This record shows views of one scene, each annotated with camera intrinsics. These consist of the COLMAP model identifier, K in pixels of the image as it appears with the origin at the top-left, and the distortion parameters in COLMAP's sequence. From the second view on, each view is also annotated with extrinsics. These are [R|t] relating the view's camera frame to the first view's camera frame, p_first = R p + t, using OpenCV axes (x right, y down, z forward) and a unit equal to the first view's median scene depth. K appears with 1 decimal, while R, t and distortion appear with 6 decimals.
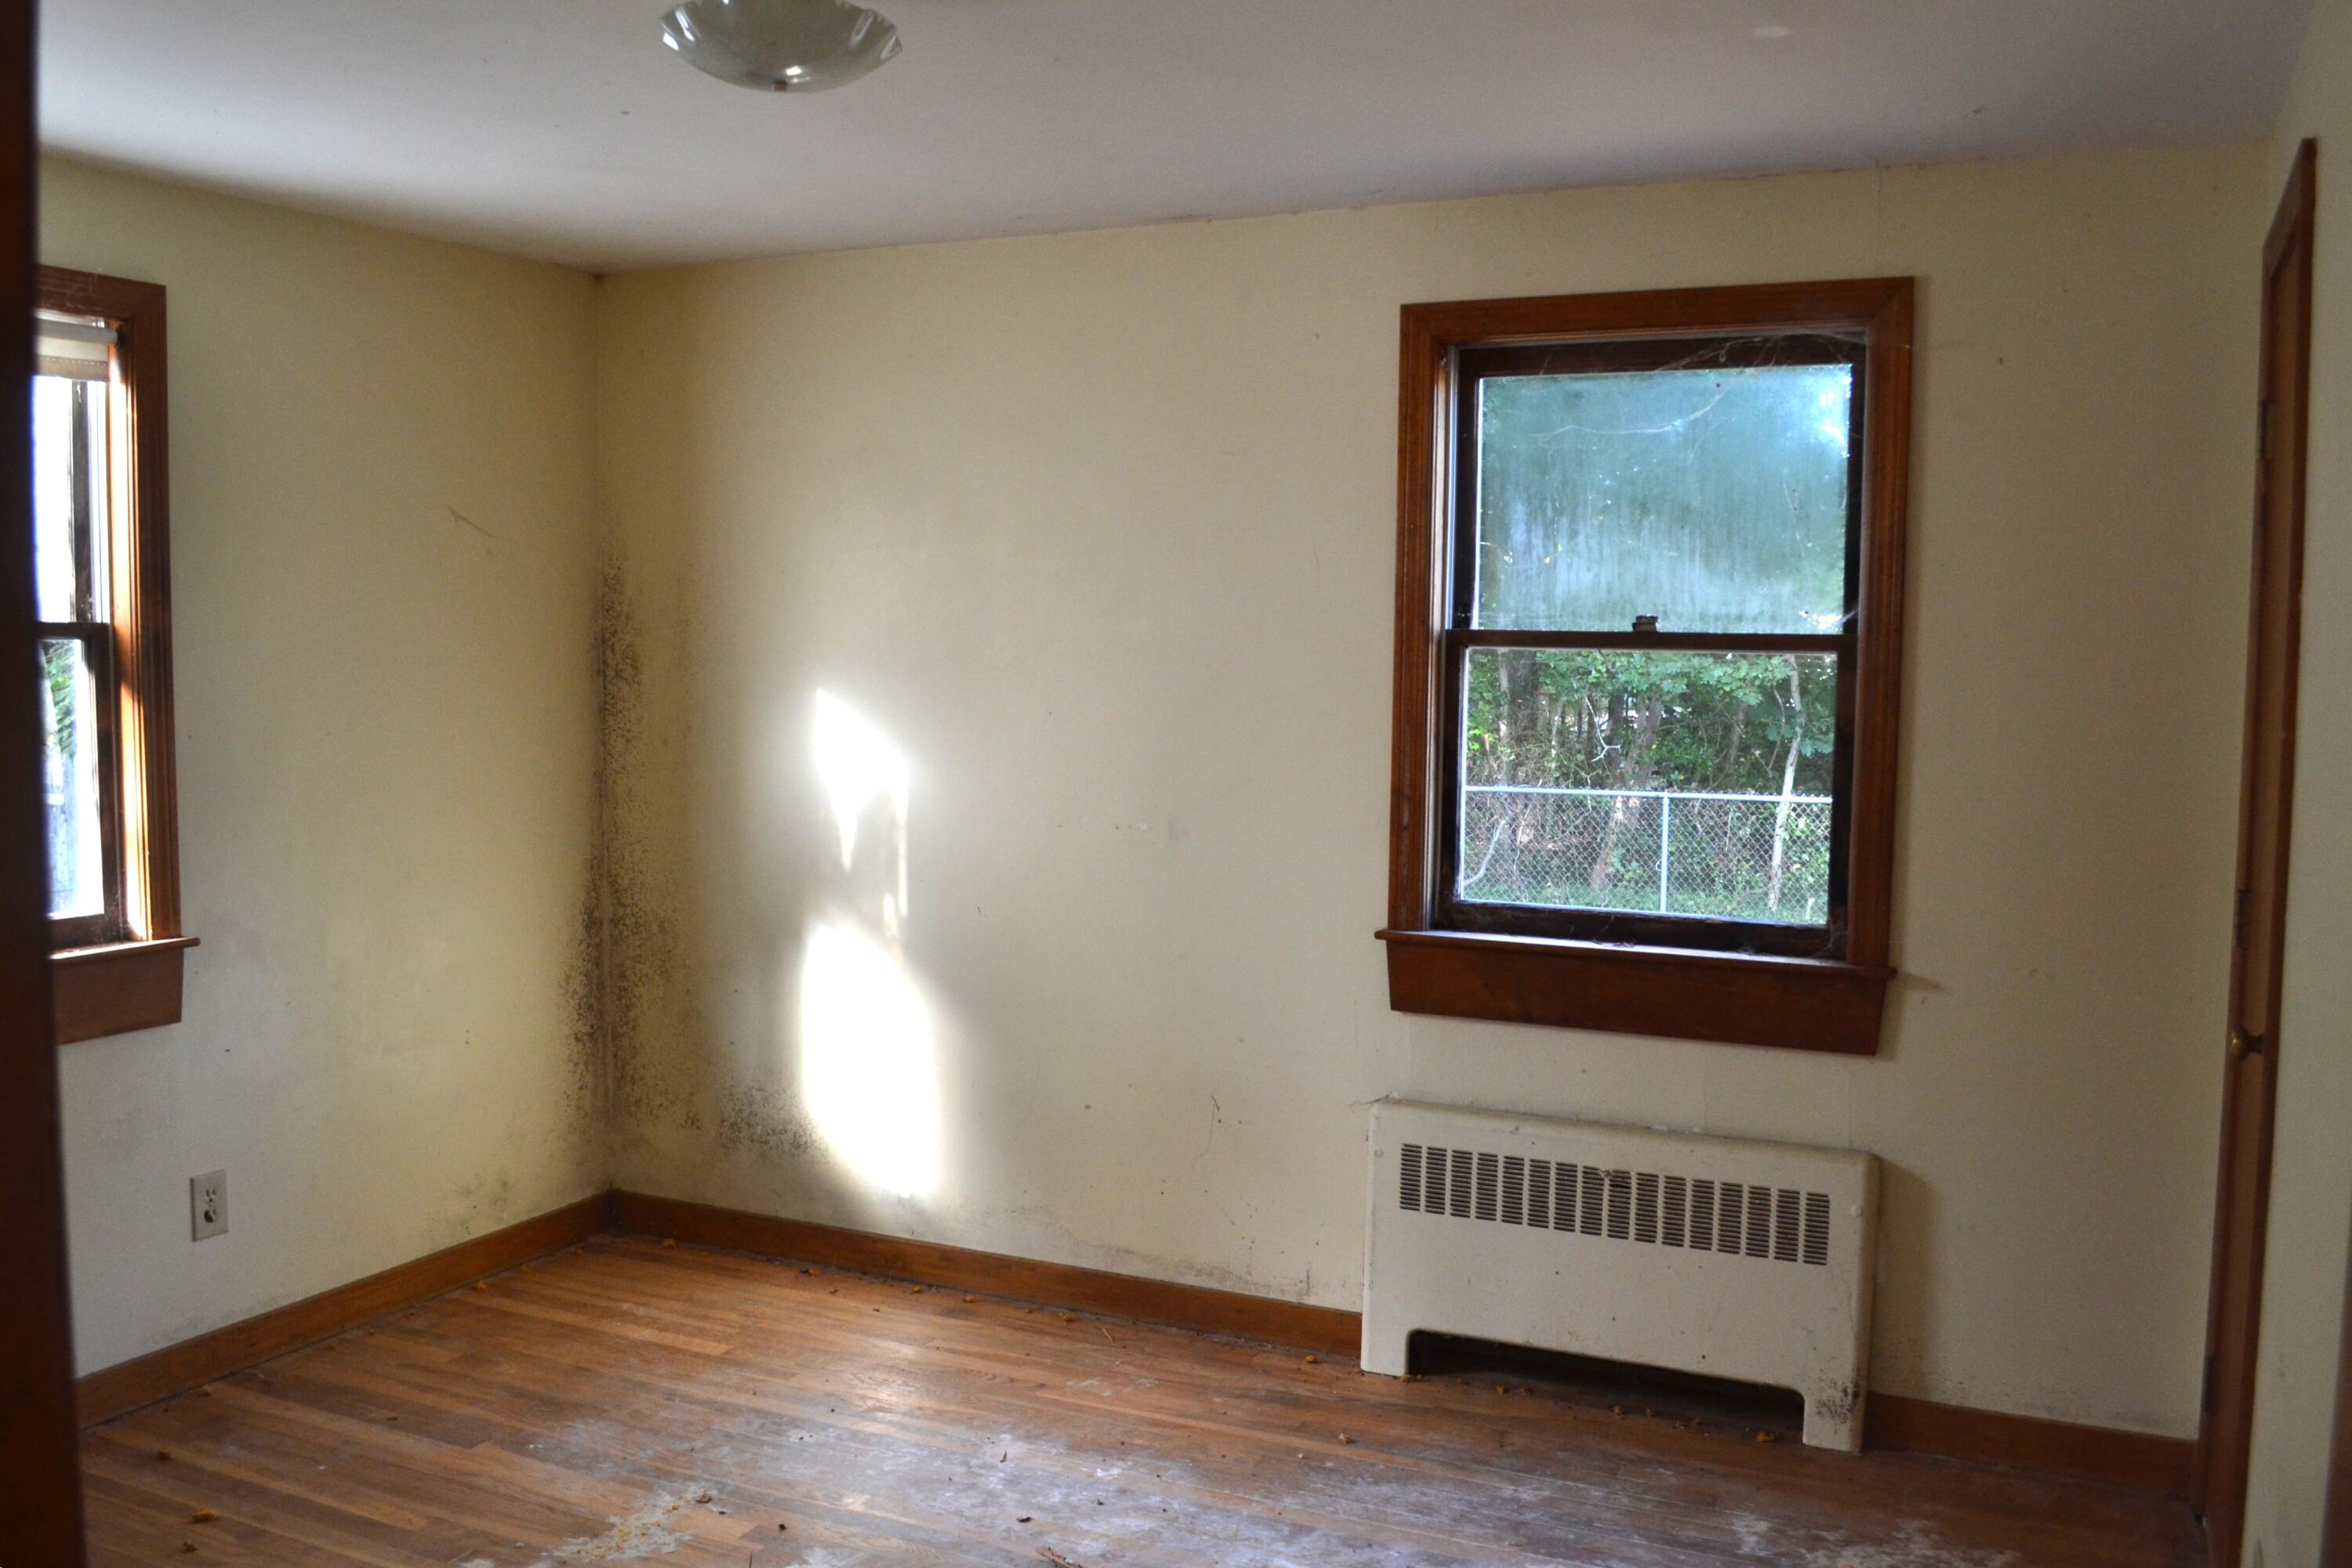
lens RADIAL K [[1930.0, 0, 1176.0], [0, 1930.0, 784.0], [0, 0, 1]] dist [0.000991, 0.000939]
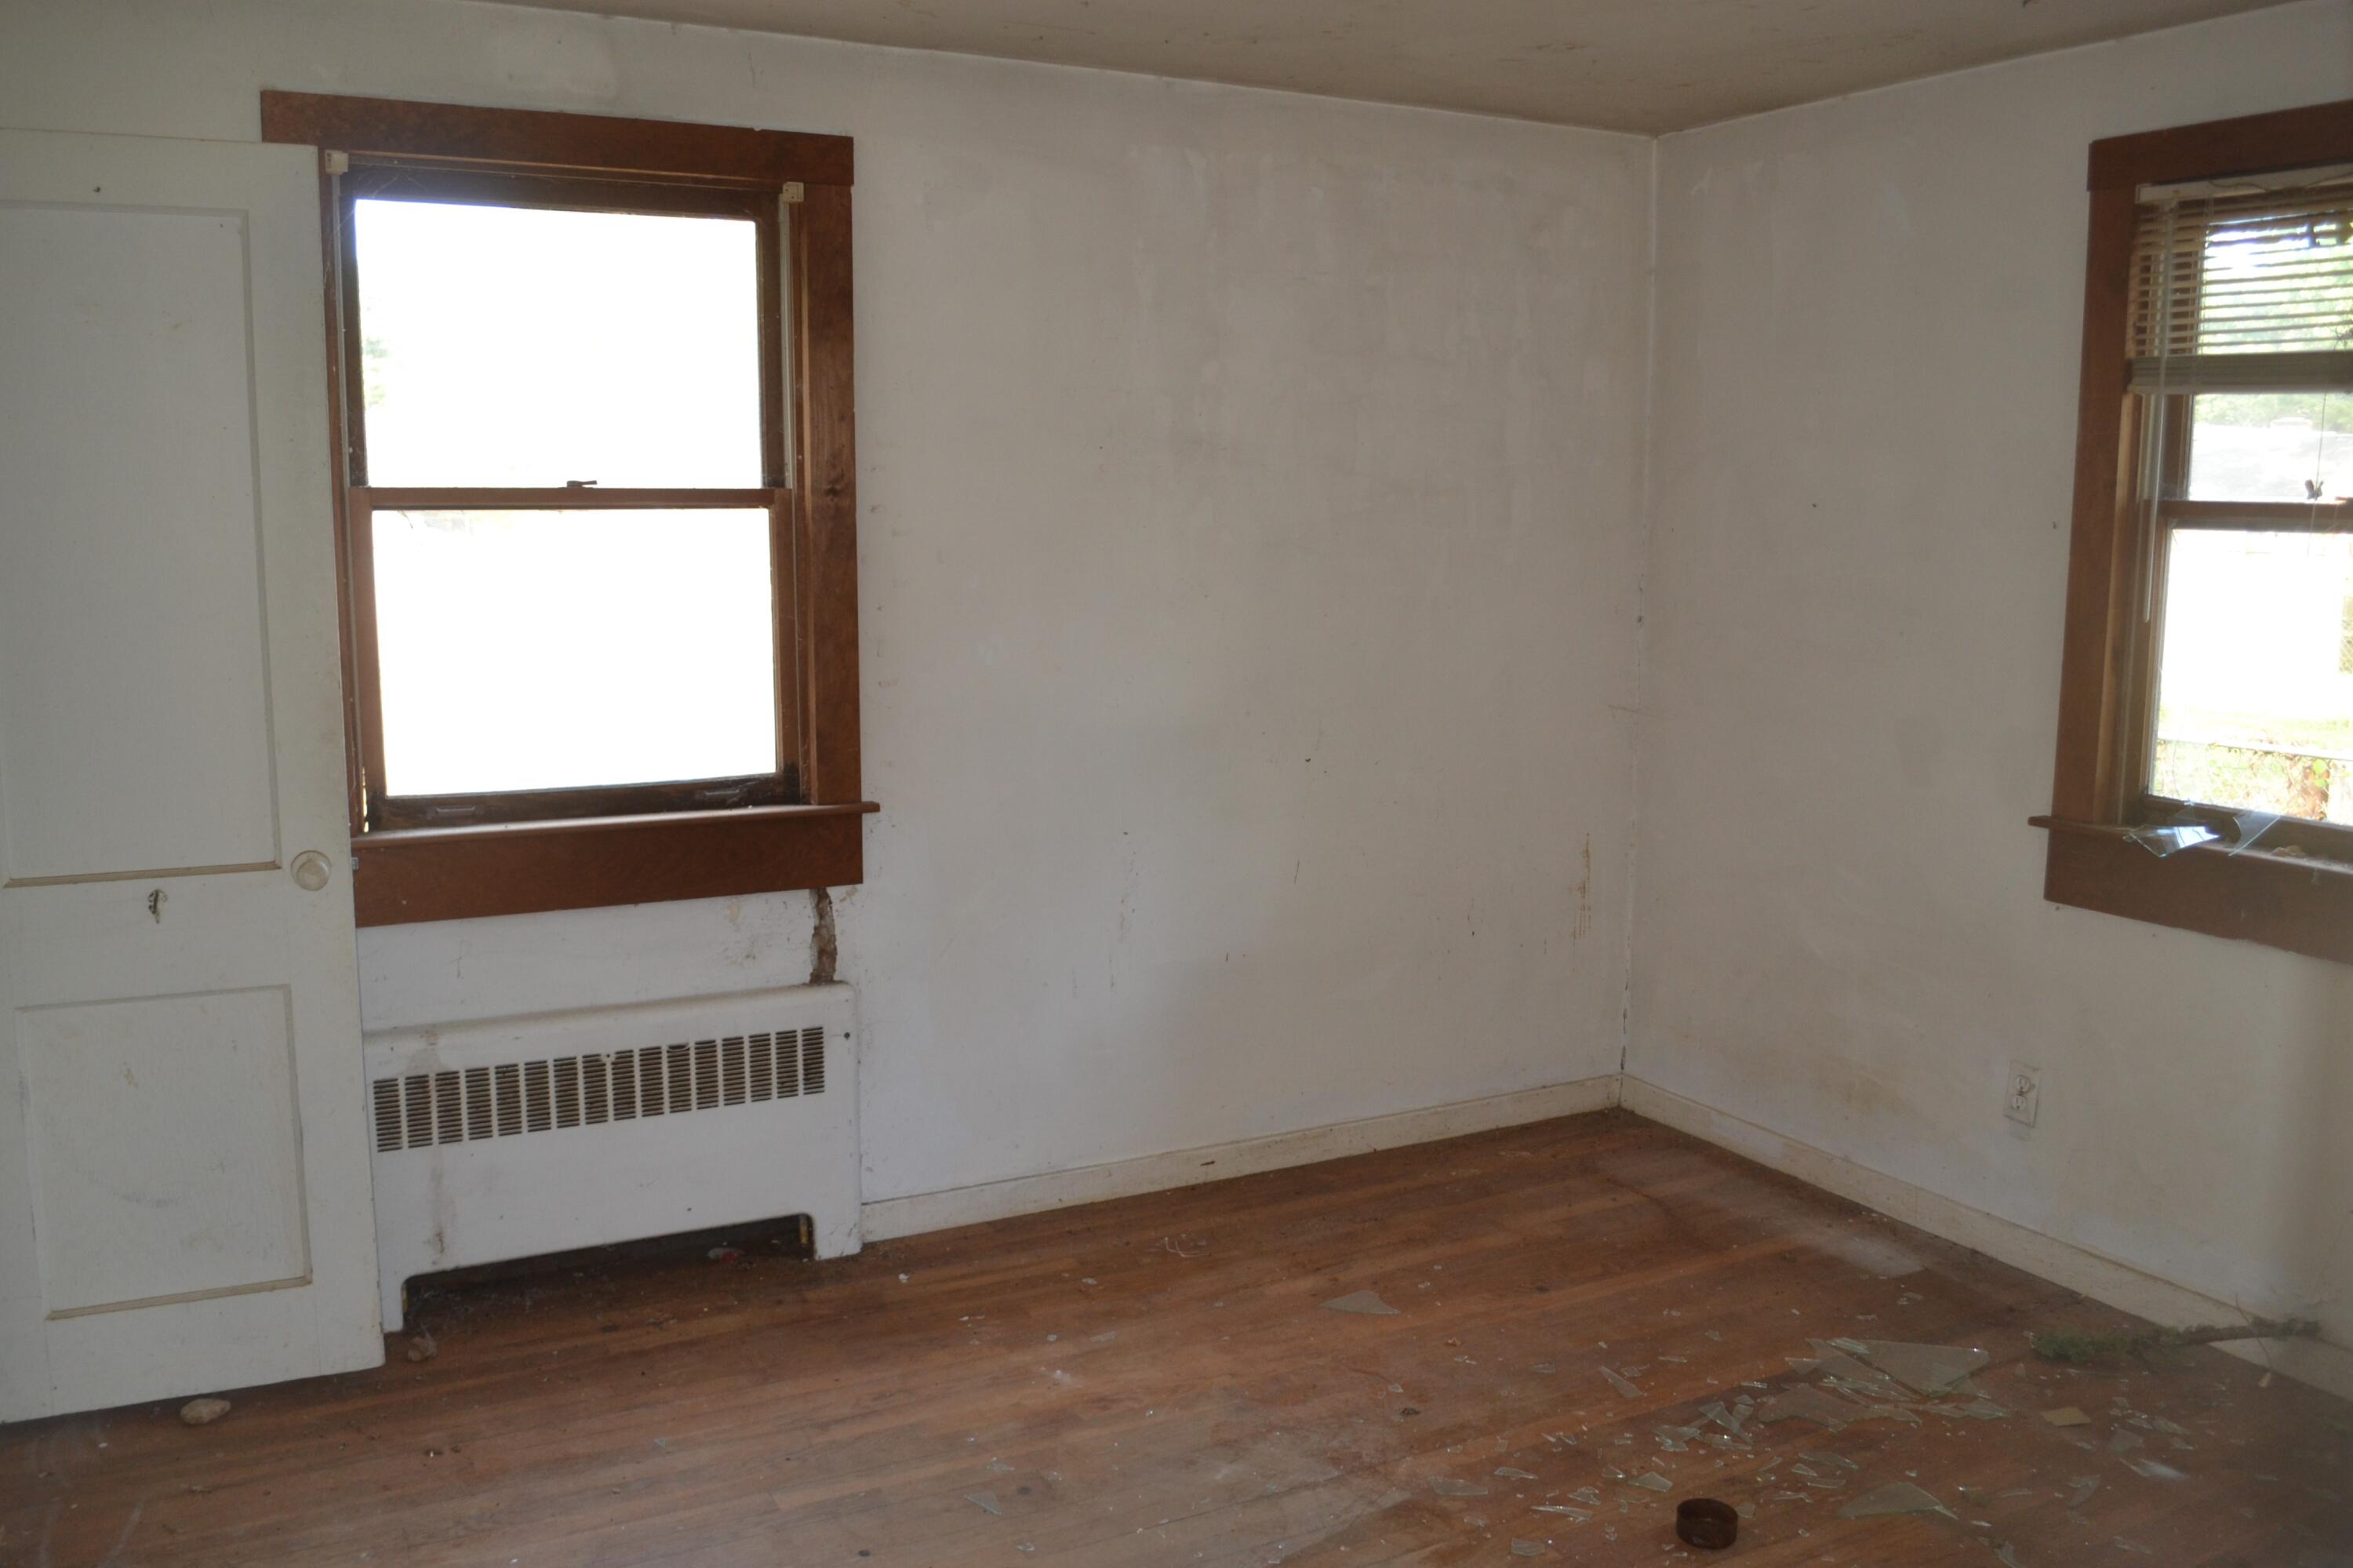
lens RADIAL K [[1948.1, 0, 1176.5], [0, 1948.1, 784.0], [0, 0, 1]] dist [-0.017605, -0.002166]
pose [[0.643873, -0.119315, 0.755772, -0.311947], [0.068453, 0.992788, 0.098416, -0.008530], [-0.762064, -0.011633, 0.647397, 0.164416]]
